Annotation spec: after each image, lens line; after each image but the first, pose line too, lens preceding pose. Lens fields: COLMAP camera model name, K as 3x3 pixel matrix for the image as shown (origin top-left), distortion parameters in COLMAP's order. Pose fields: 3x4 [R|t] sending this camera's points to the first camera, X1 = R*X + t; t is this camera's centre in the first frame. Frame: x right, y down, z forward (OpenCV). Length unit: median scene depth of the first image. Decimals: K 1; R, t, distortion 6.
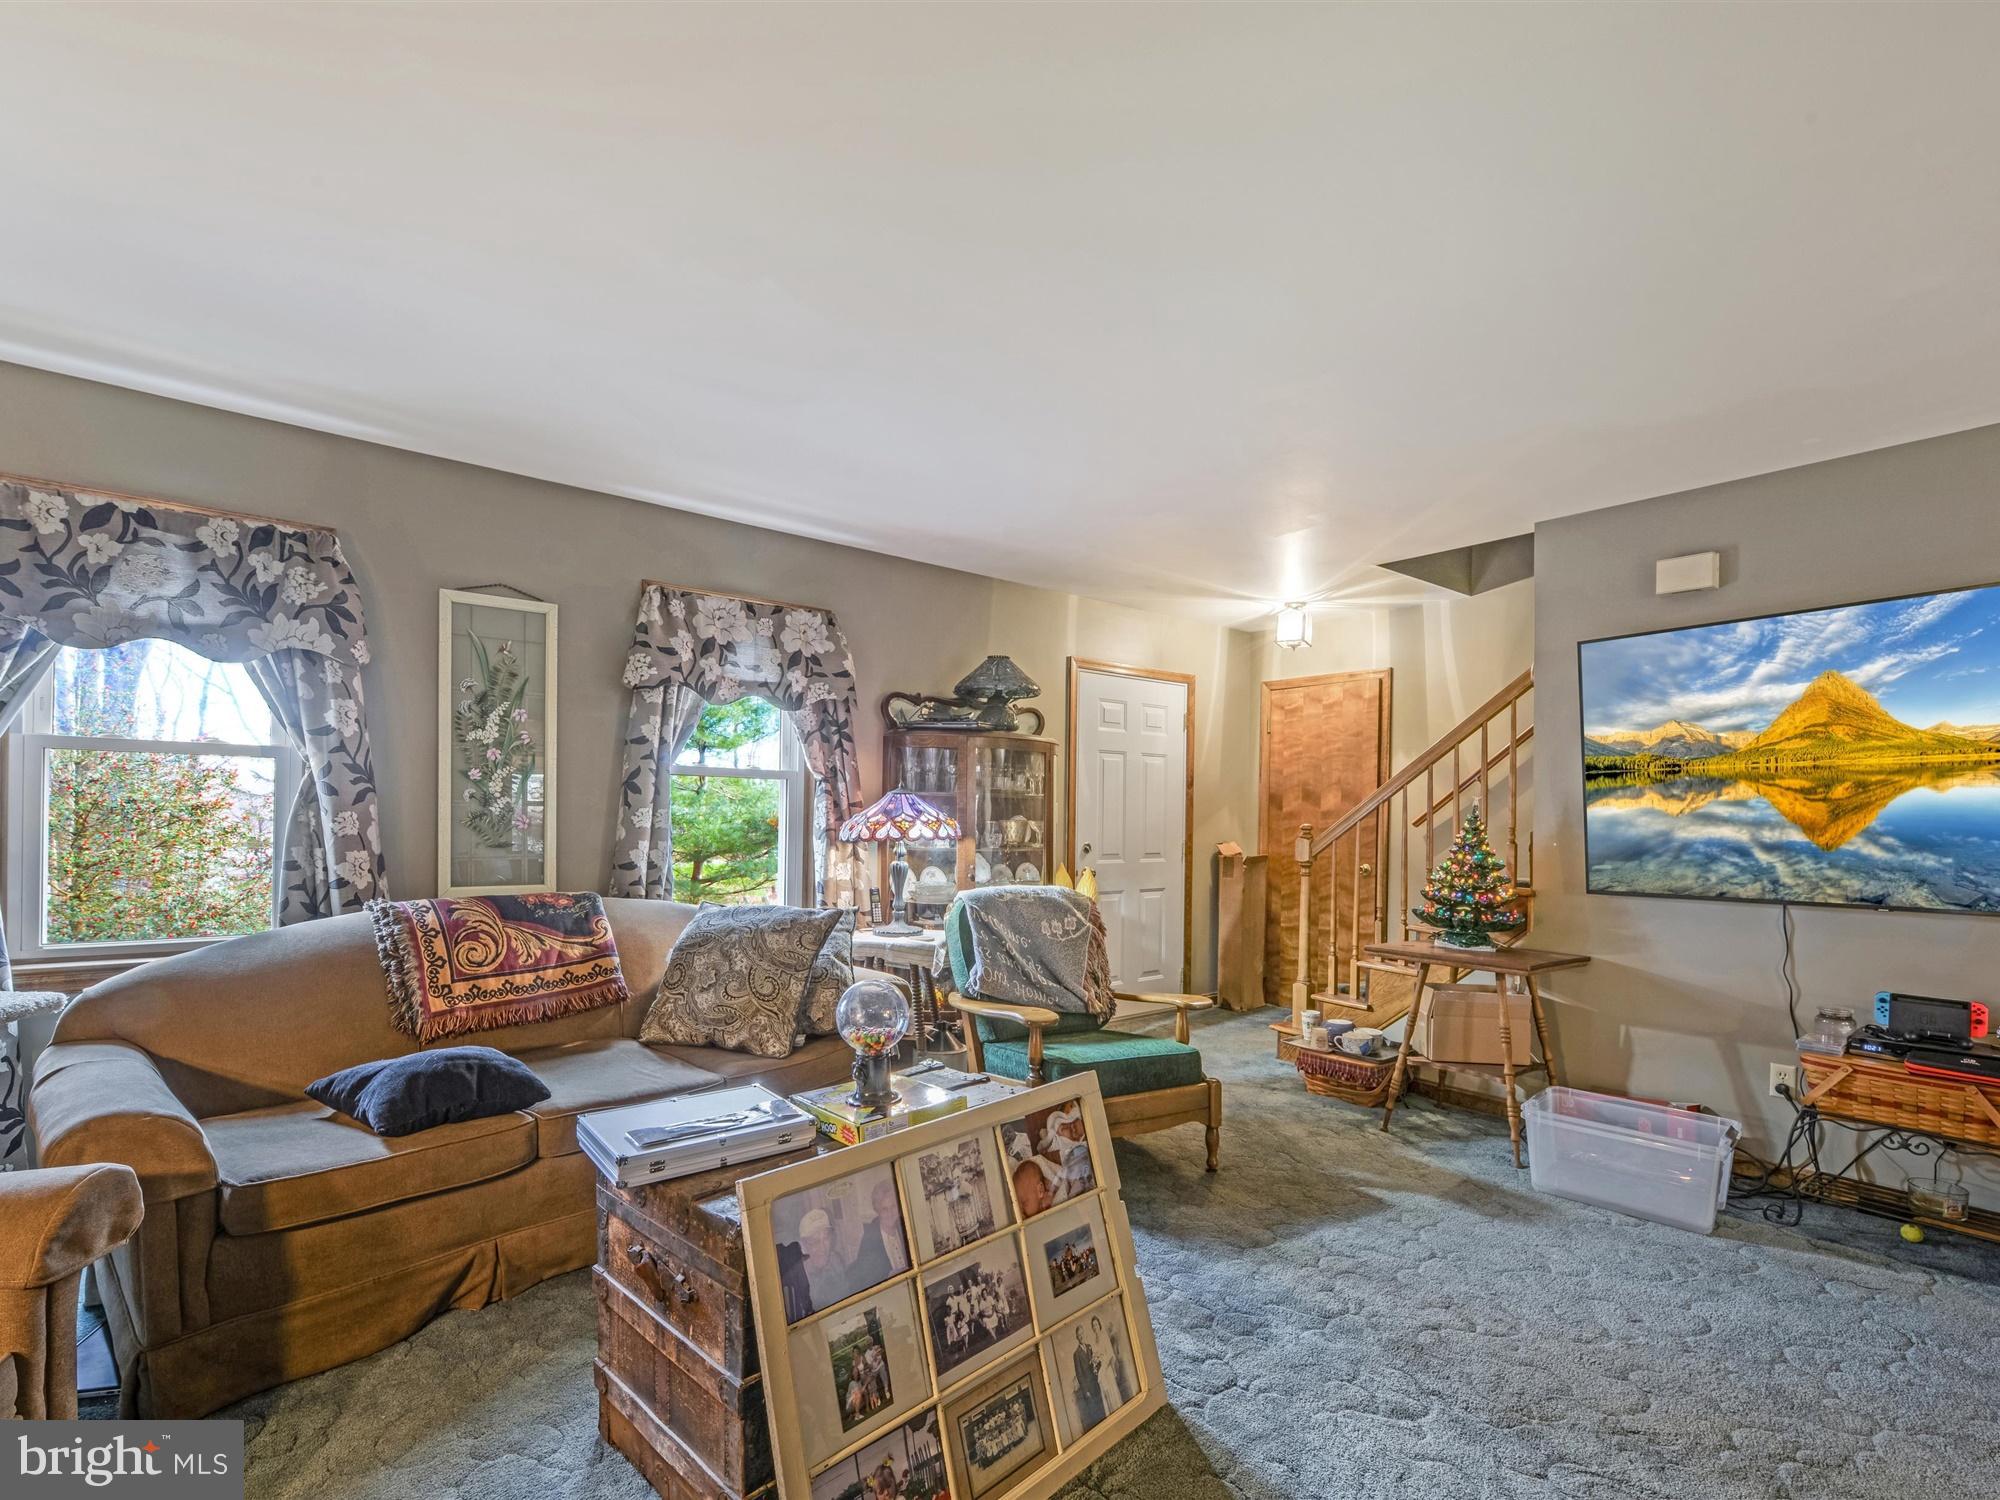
lens RADIAL K [[924.4, 0, 1001.8], [0, 924.4, 815.0], [0, 0, 1]] dist [-0.002463, -0.000584]
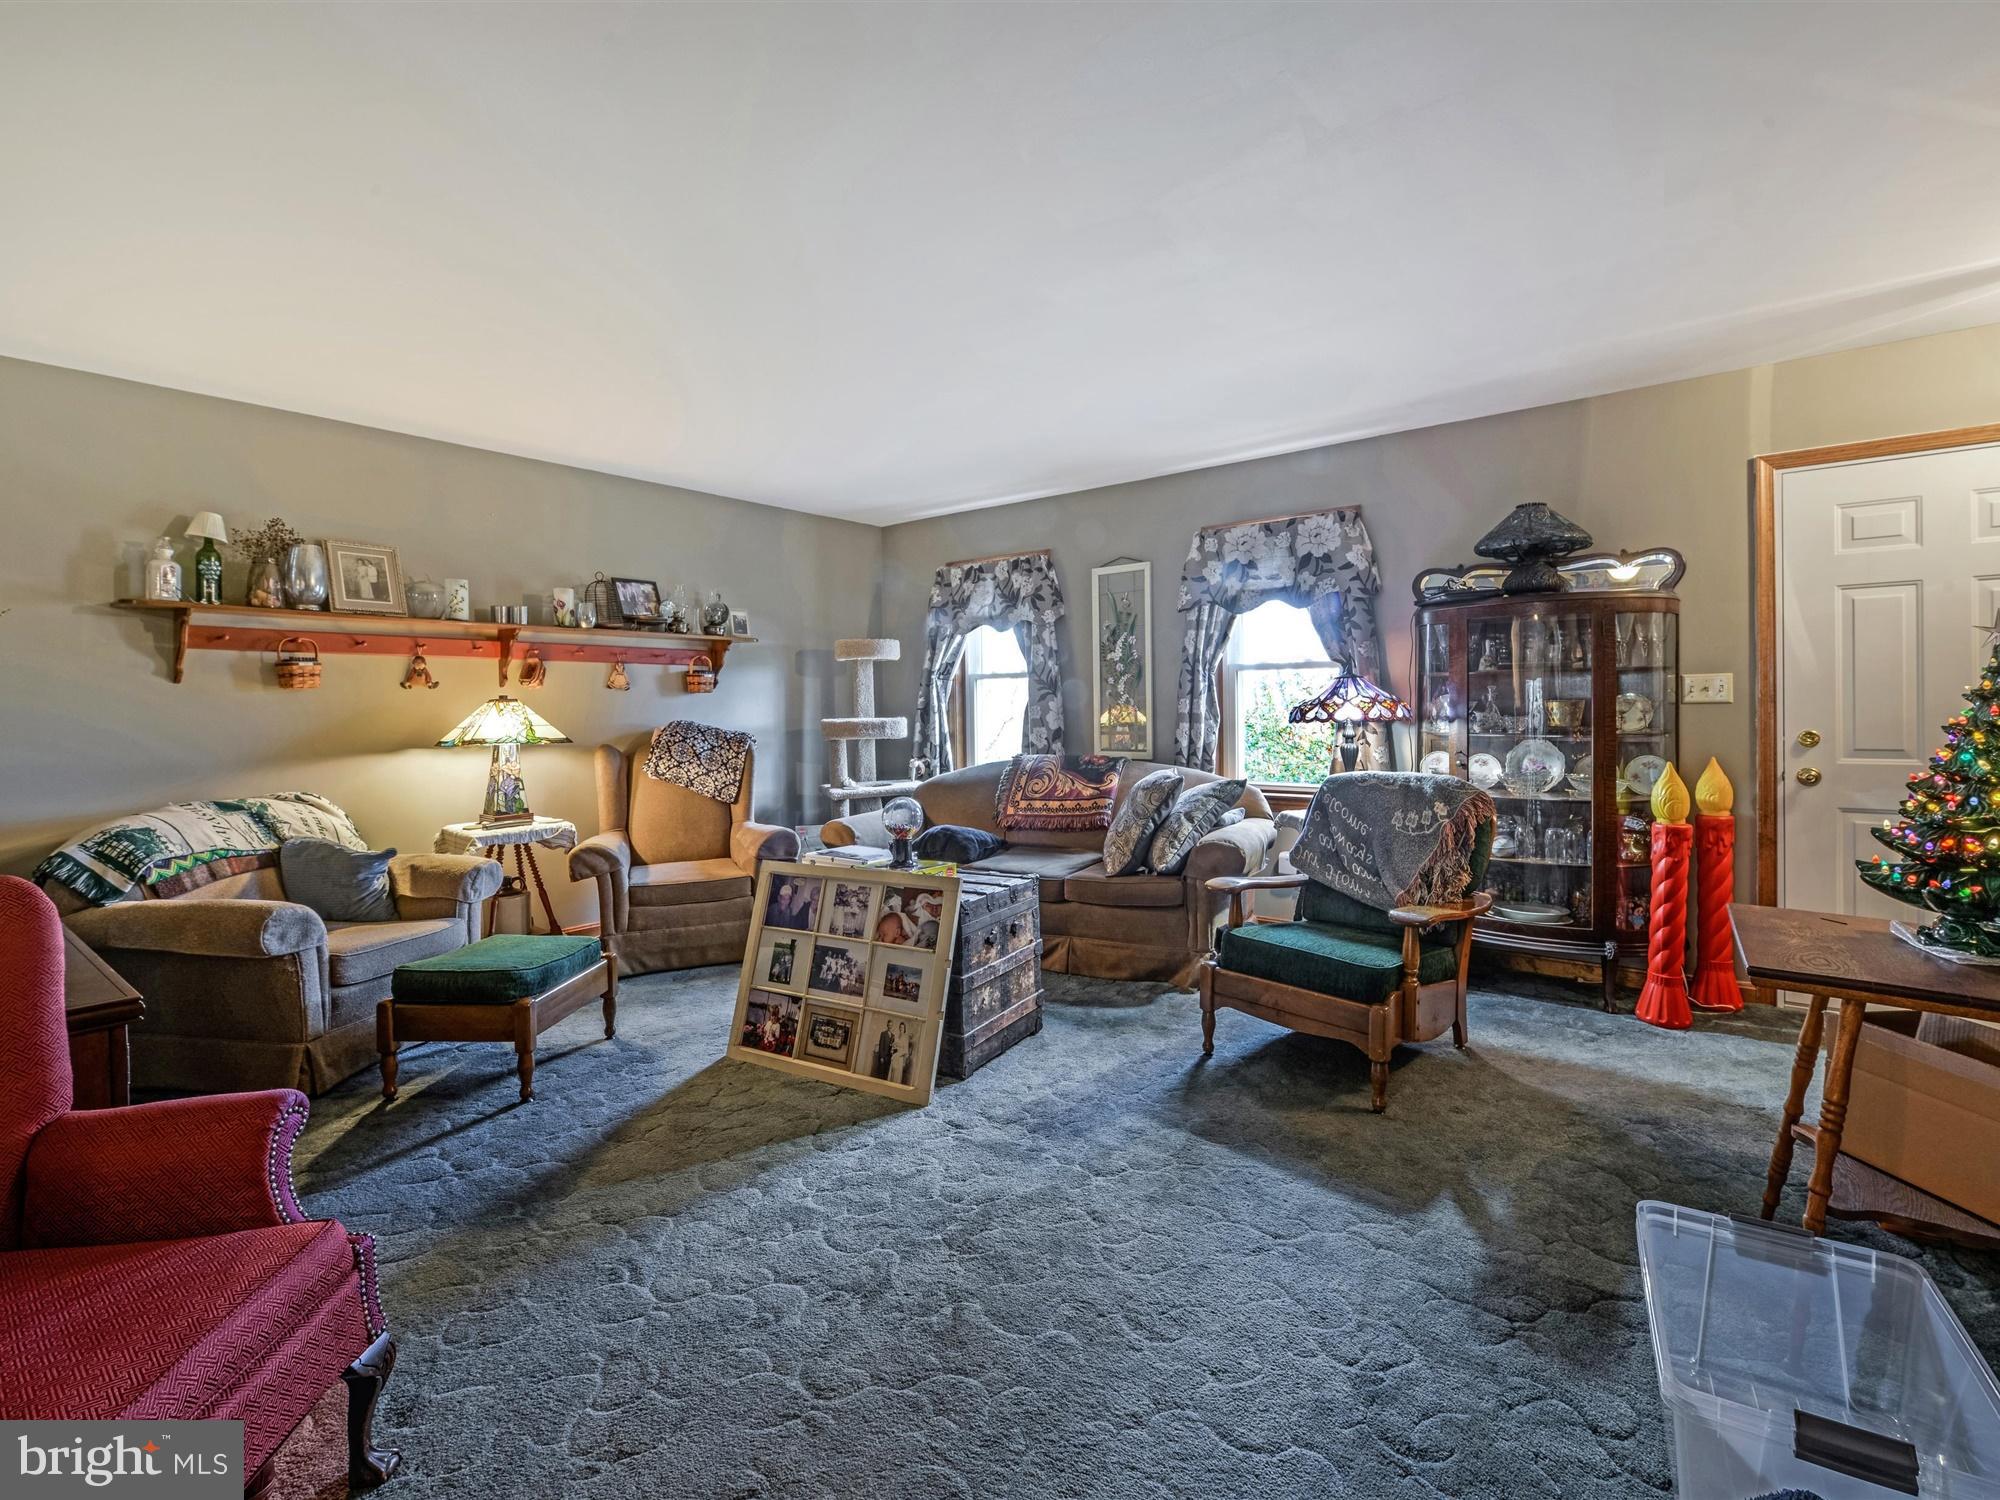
lens RADIAL K [[916.8, 0, 1007.7], [0, 916.8, 721.6], [0, 0, 1]] dist [-0.008136, -0.000606]
pose [[0.226530, -0.003507, -0.973998, 0.872215], [0.014498, 0.999895, -0.000229, 0.022666], [0.973896, -0.014069, 0.226557, 0.443315]]
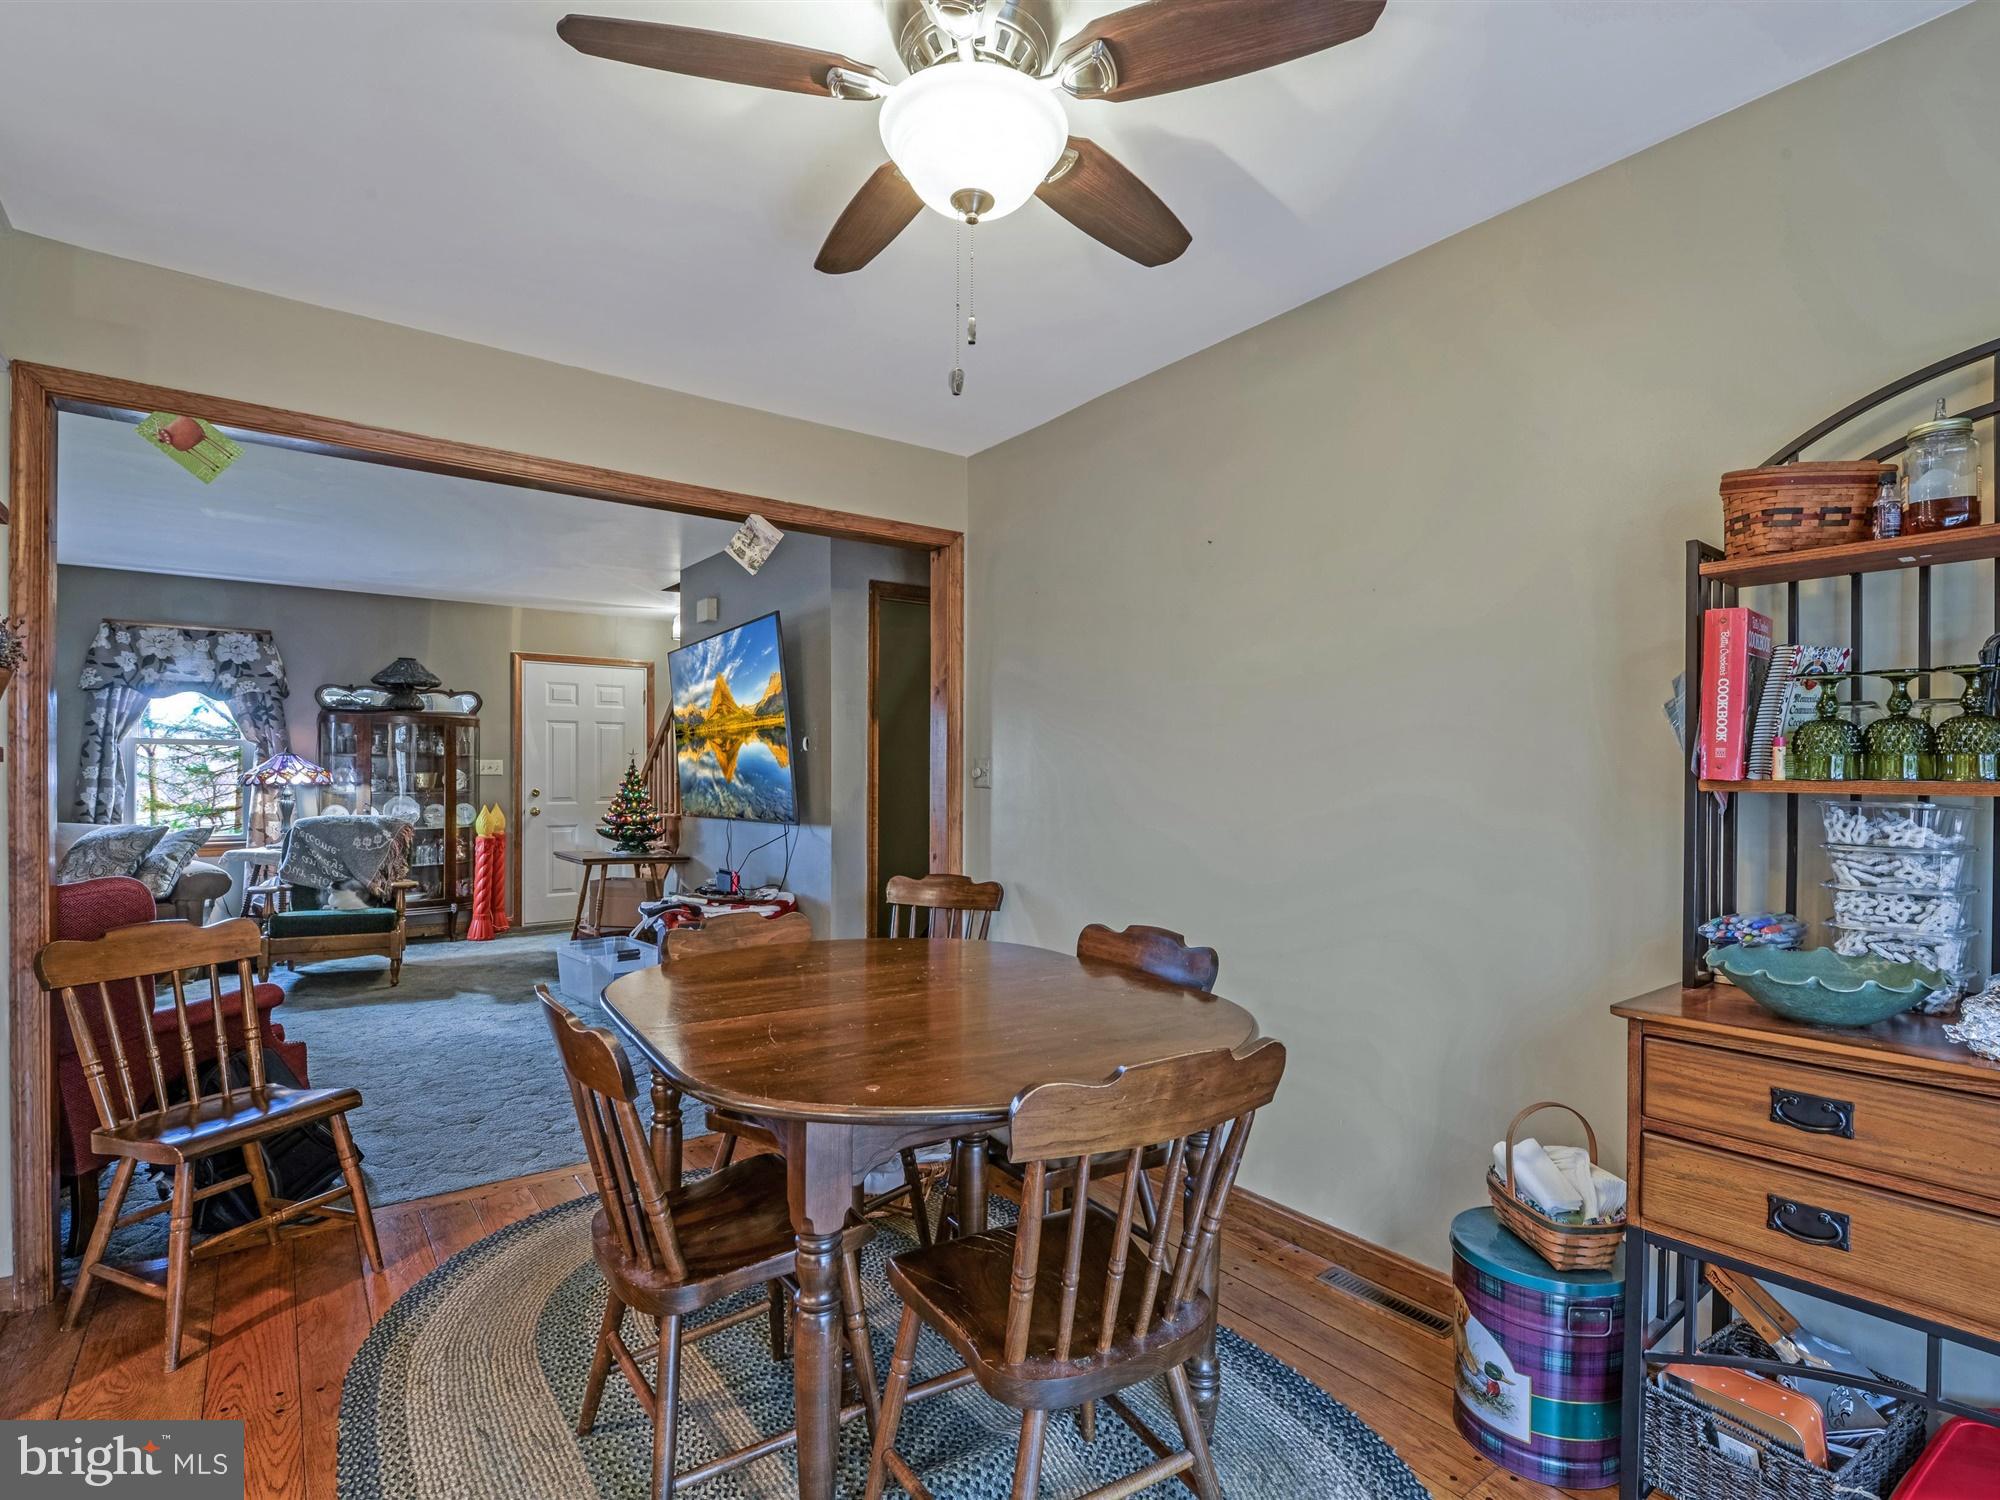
lens RADIAL K [[985.7, 0, 1008.1], [0, 985.7, 774.0], [0, 0, 1]] dist [-0.001665, -0.001134]
pose [[0.998994, -0.012249, -0.043138, 1.245048], [0.012228, 0.999925, -0.000742, 0.025765], [0.043144, 0.000213, 0.999069, -0.603565]]
